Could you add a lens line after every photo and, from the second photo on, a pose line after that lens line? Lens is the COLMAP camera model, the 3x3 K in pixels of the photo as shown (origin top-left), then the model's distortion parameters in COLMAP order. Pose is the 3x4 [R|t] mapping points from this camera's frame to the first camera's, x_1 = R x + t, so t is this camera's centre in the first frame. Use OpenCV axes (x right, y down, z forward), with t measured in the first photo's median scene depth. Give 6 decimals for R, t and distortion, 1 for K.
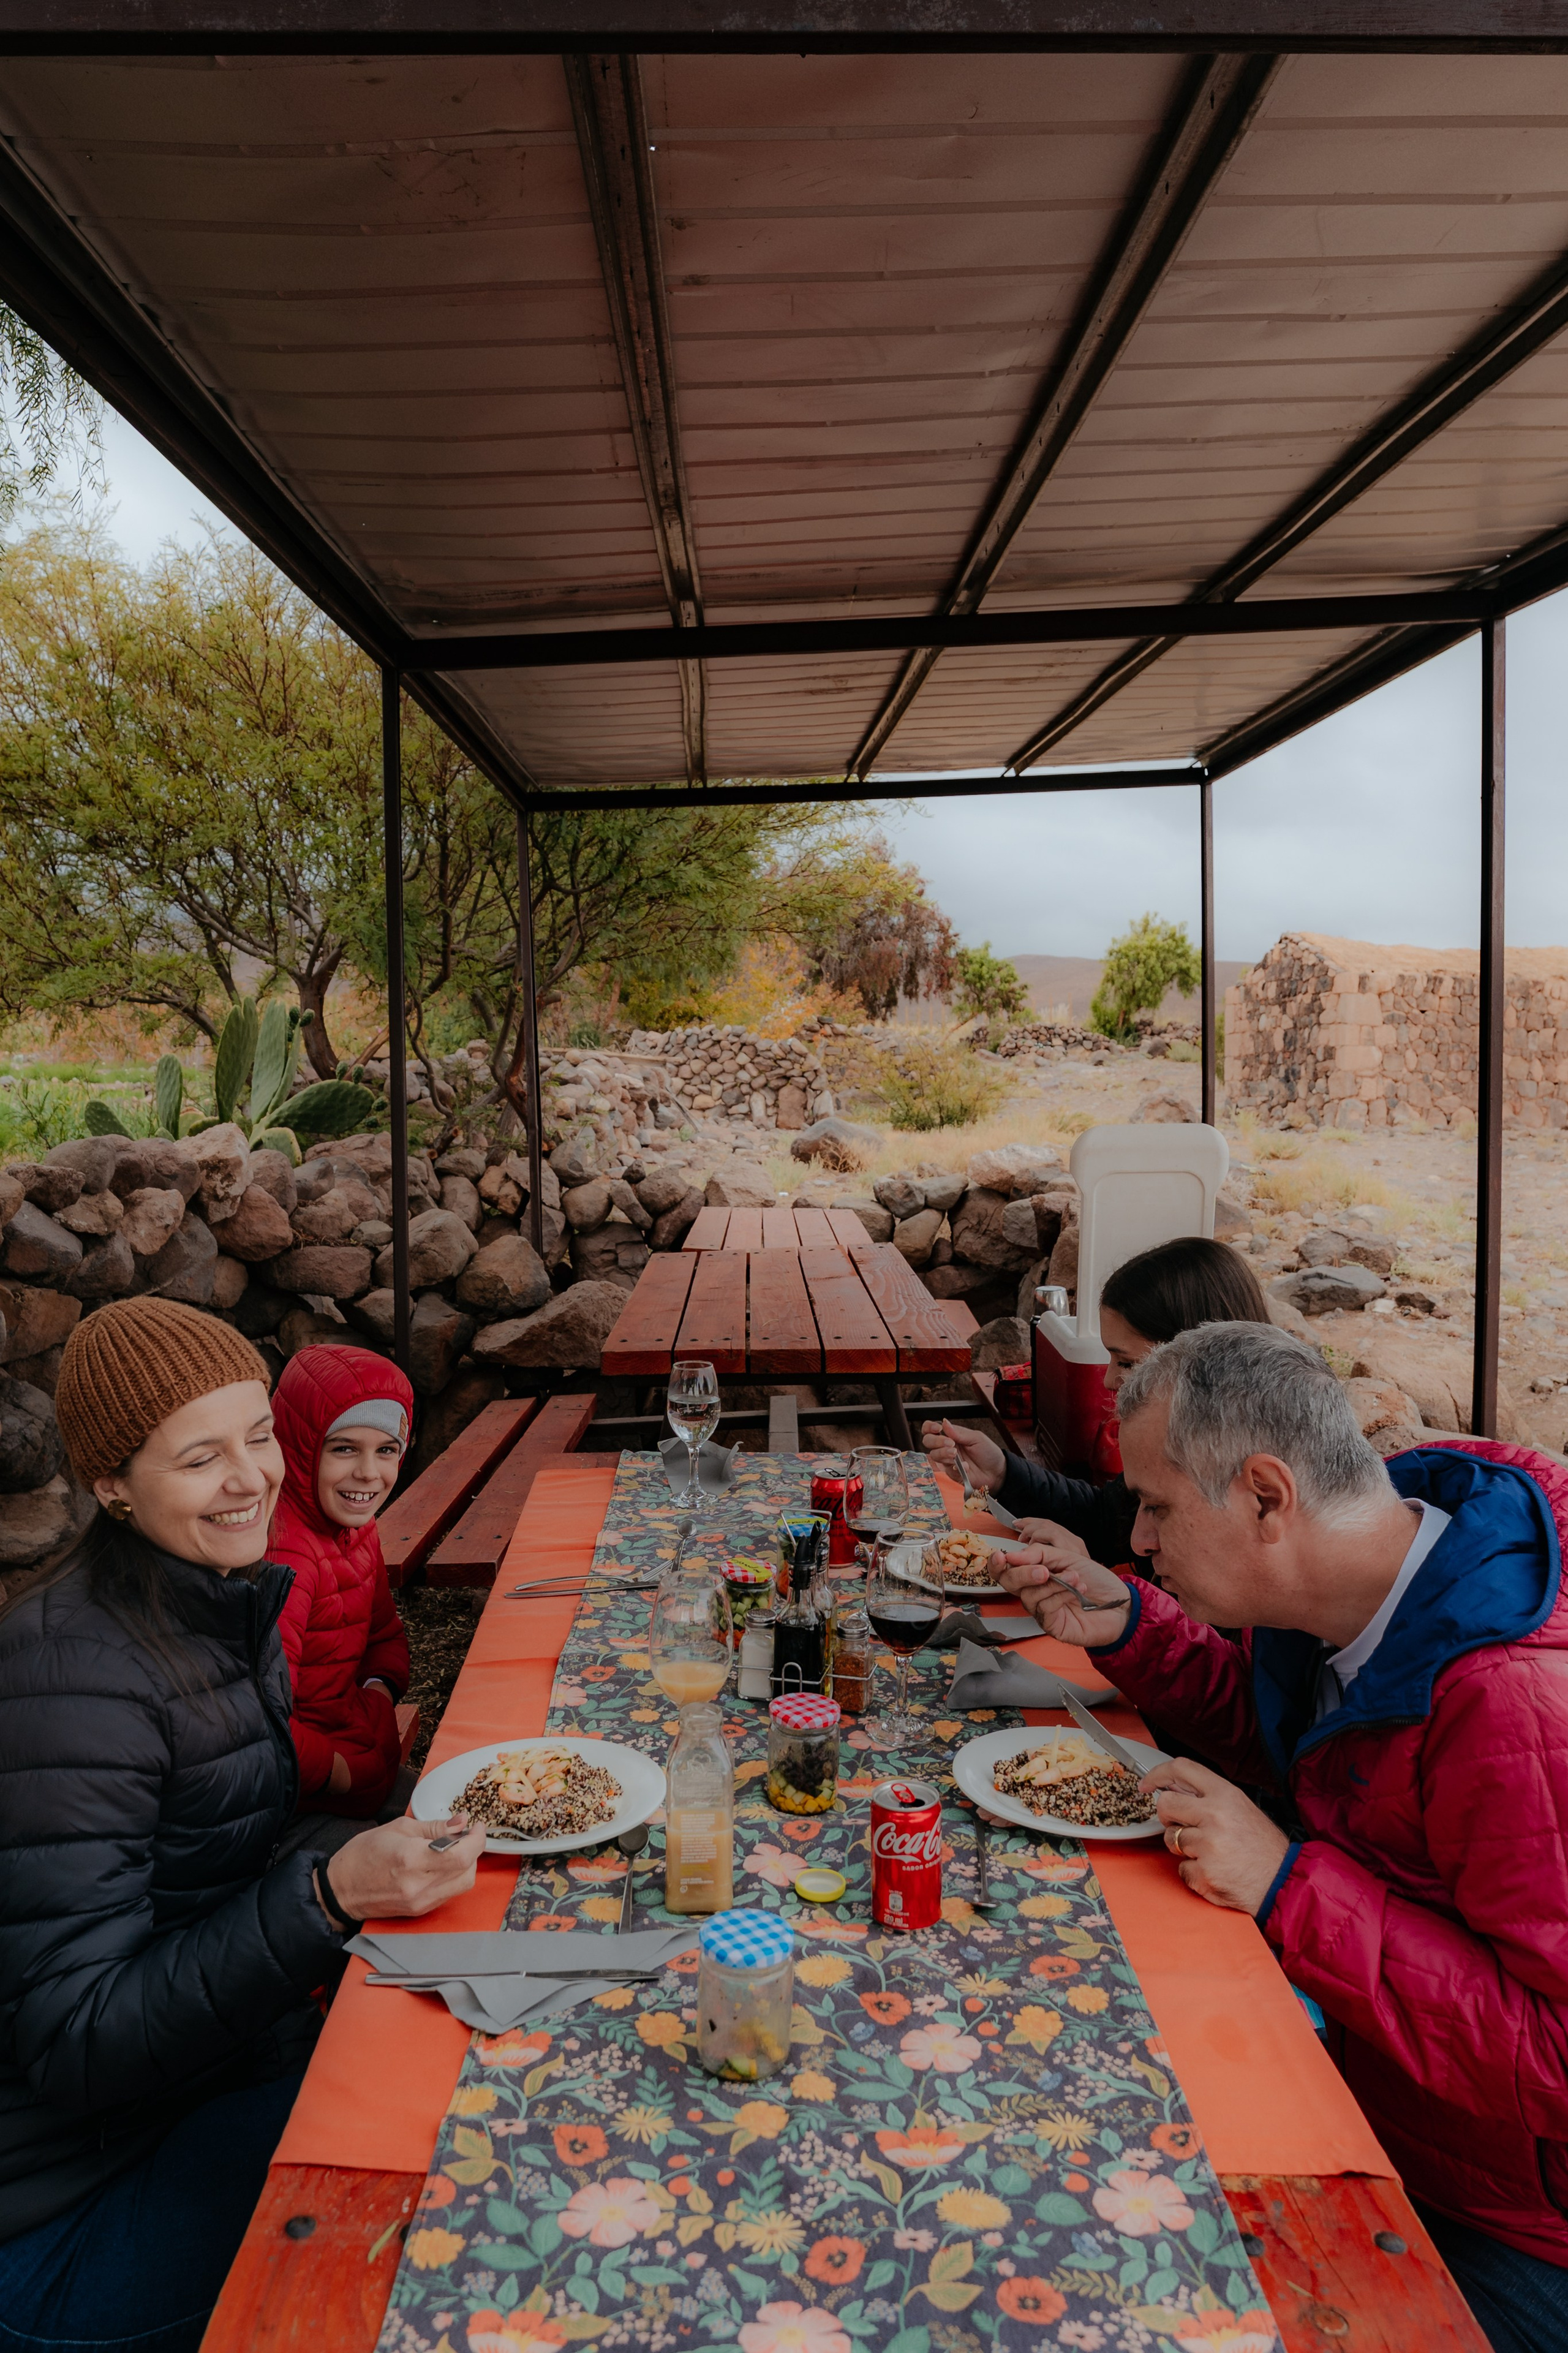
lens RADIAL K [[1739.2, 0, 767.5], [0, 1739.2, 1137.0], [0, 0, 1]] dist [-0.005779, -0.001052]
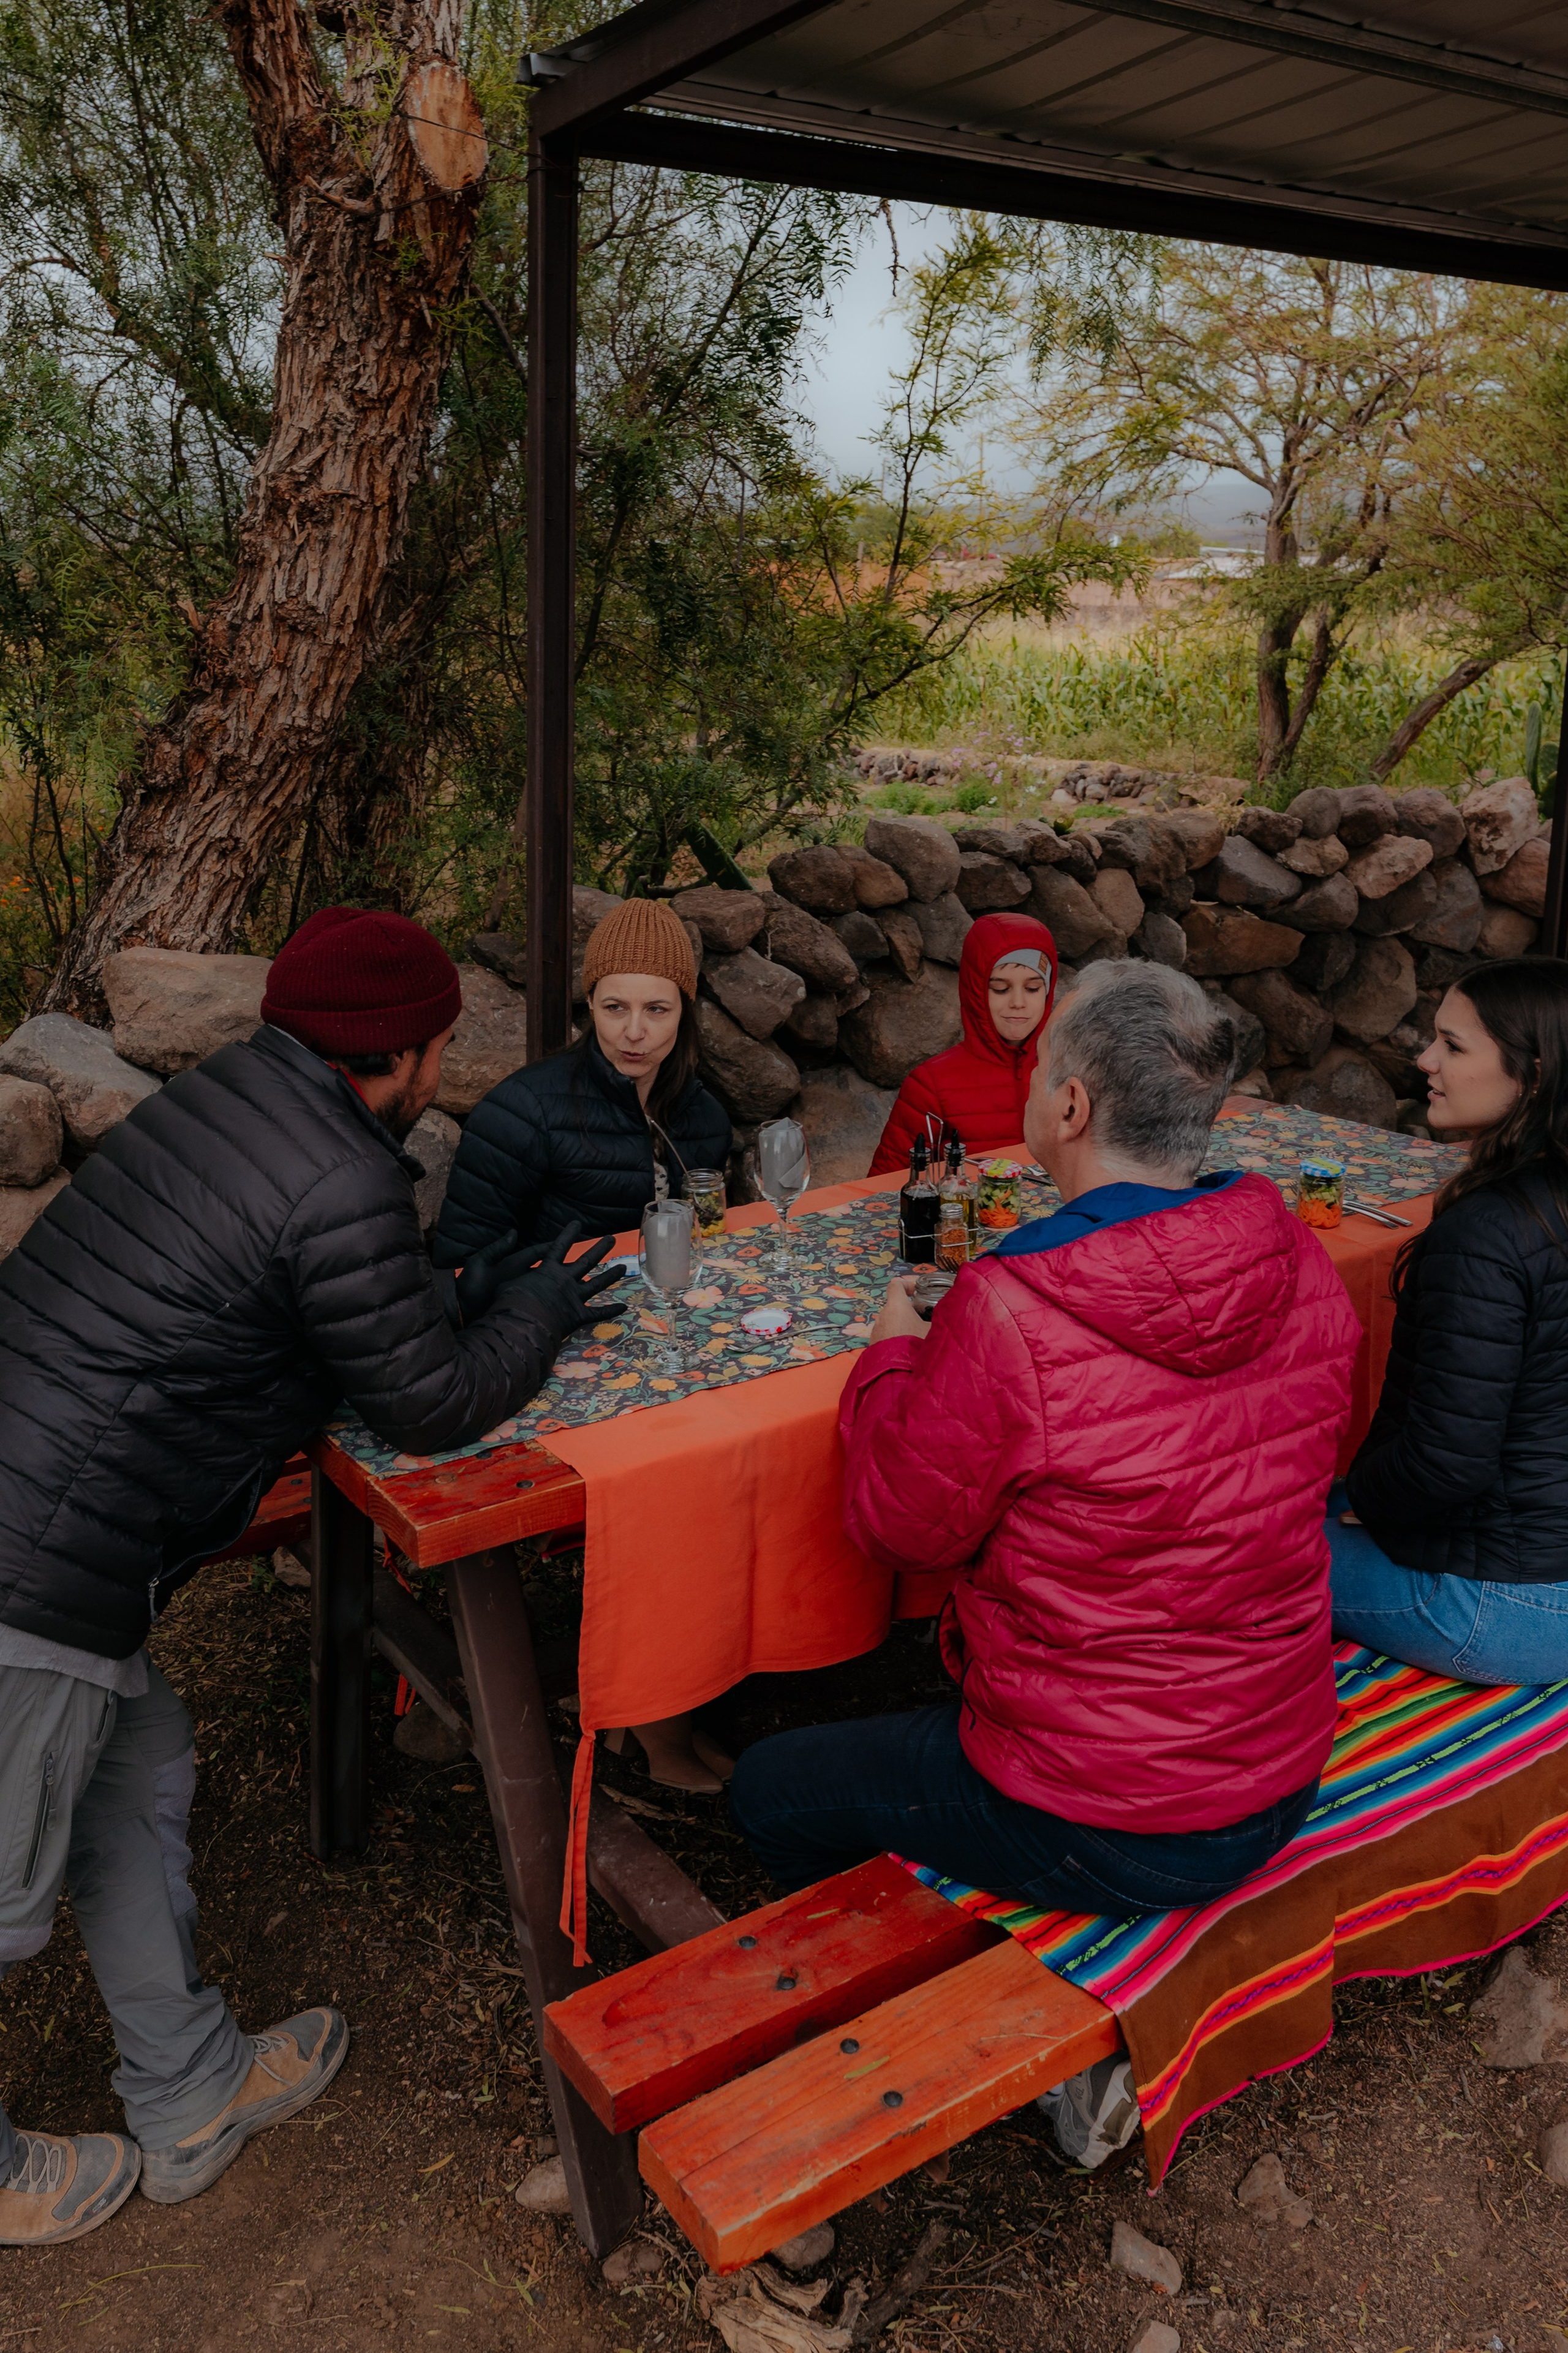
lens RADIAL K [[1916.2, 0, 812.1], [0, 1916.2, 1089.8], [0, 0, 1]] dist [-0.005414, -0.002593]
pose [[0.552436, 0.175434, -0.814885, 0.283309], [-0.032107, 0.981354, 0.189506, -0.019328], [0.832937, -0.078527, 0.547768, 0.028805]]
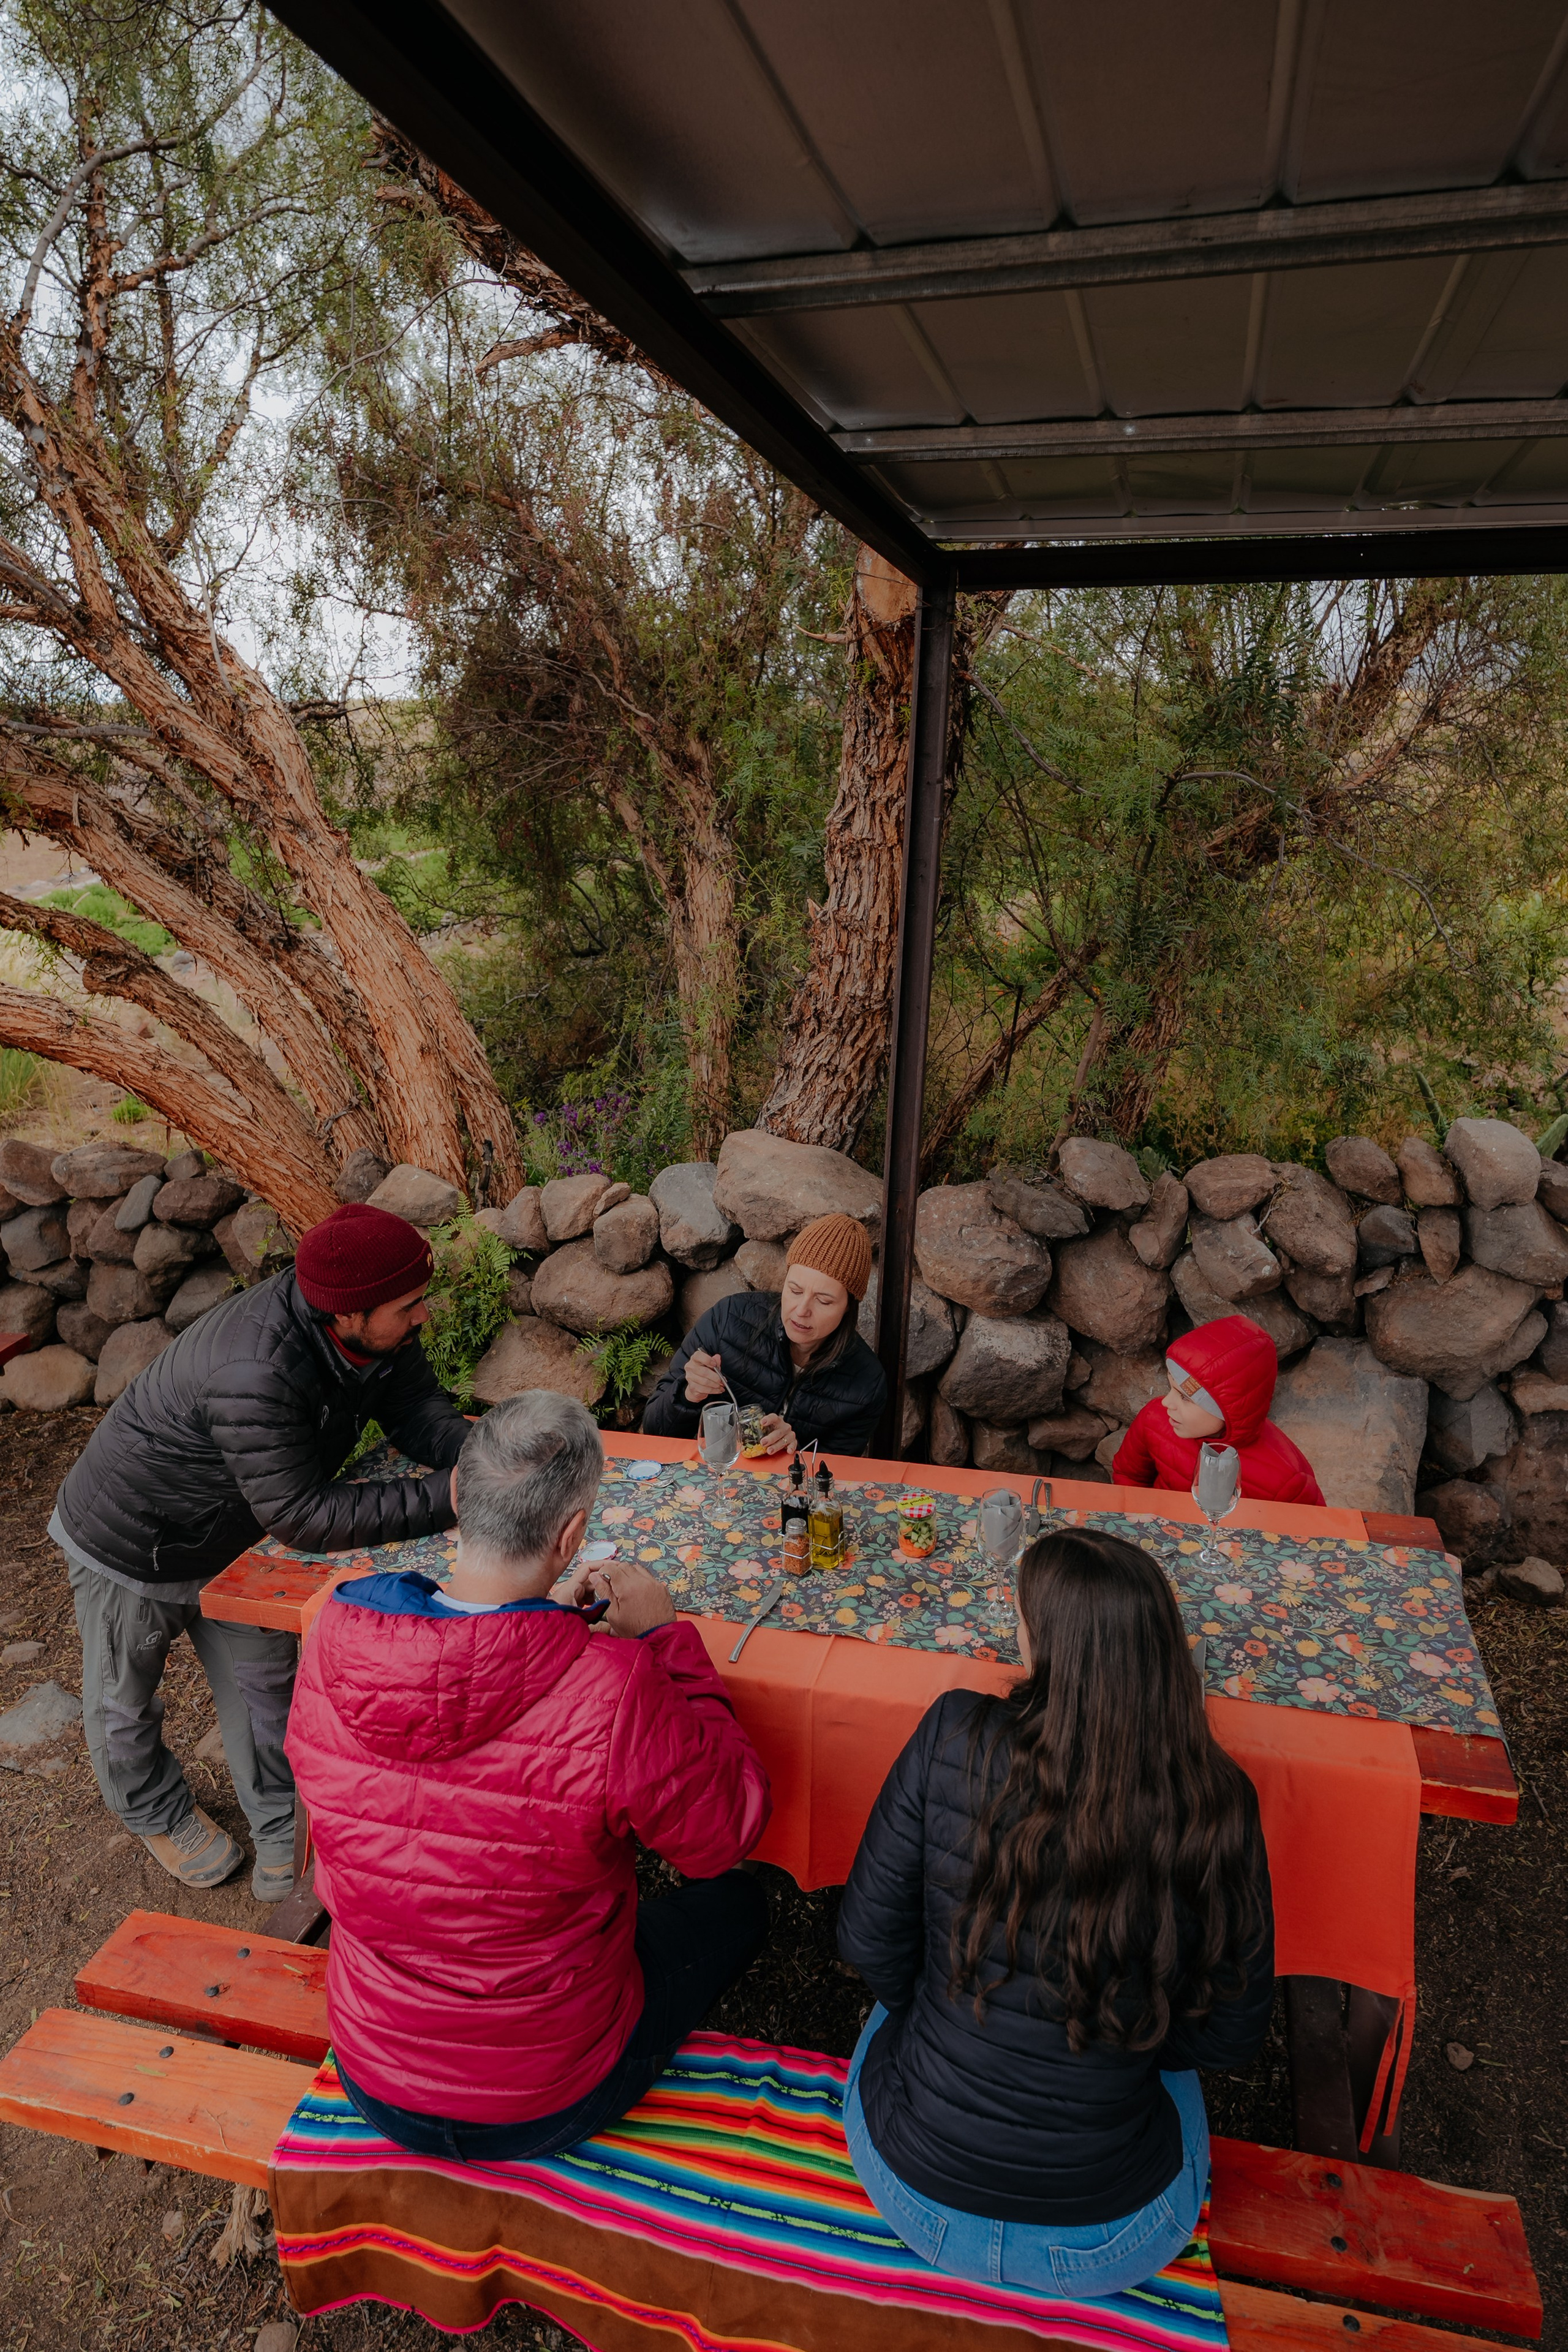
lens RADIAL K [[1454.6, 0, 792.1], [0, 1454.6, 1150.3], [0, 0, 1]] dist [0.002532, 0.000021]
pose [[-0.266731, 0.234069, -0.934915, 0.292275], [-0.066318, 0.963302, 0.260097, -0.088763], [0.961487, 0.131378, -0.241419, 0.288686]]
